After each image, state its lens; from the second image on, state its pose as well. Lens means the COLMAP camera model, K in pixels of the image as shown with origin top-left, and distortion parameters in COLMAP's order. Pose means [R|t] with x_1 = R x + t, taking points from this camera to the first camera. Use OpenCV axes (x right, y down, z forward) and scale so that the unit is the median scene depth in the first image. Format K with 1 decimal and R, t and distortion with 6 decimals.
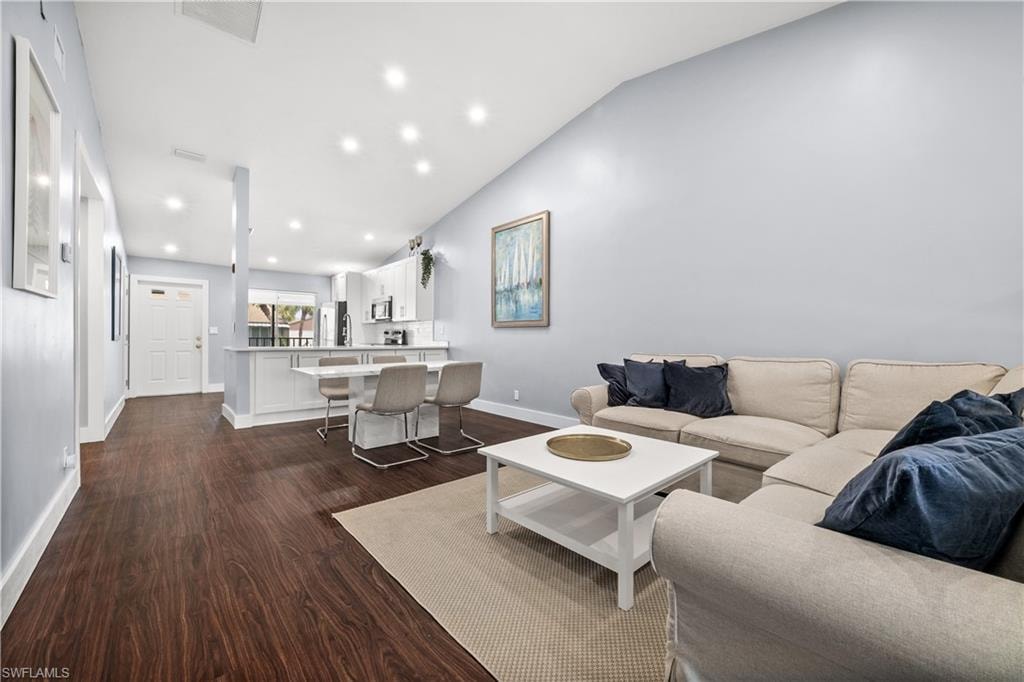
lens RADIAL K [[400.1, 0, 510.8], [0, 400.1, 338.1], [0, 0, 1]] dist [-0.000811, -0.000488]
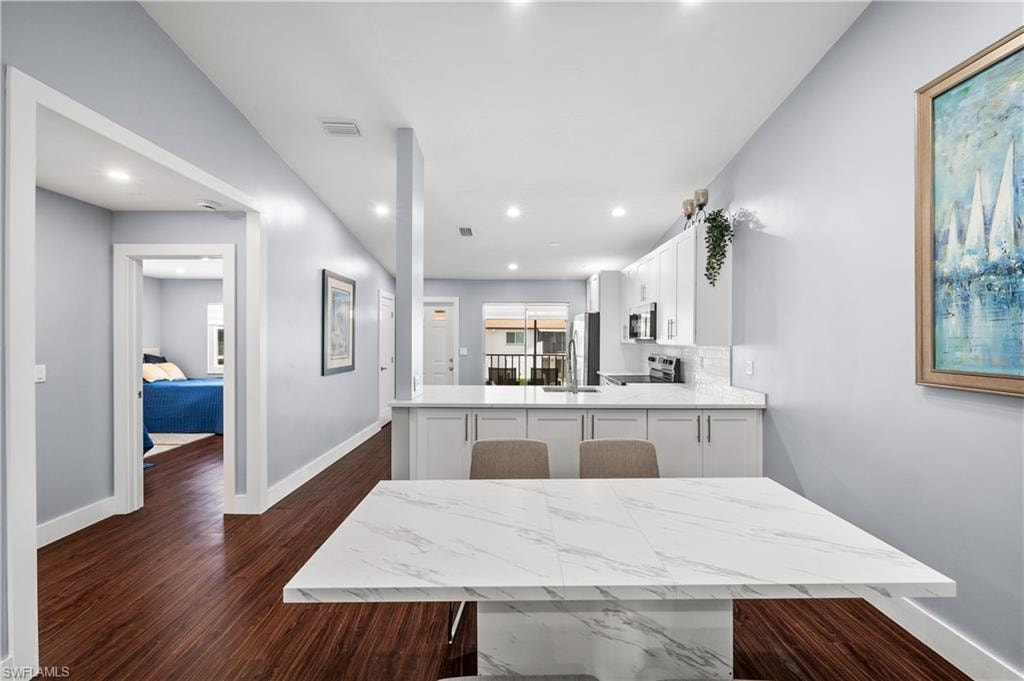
lens RADIAL K [[400.1, 0, 516.3], [0, 400.1, 337.4], [0, 0, 1]] dist [-0.000811, -0.000488]
pose [[0.763281, -0.002046, -0.646064, -0.073126], [0.000403, 0.999996, -0.002691, -0.055088], [0.646067, 0.001793, 0.763279, 0.436005]]
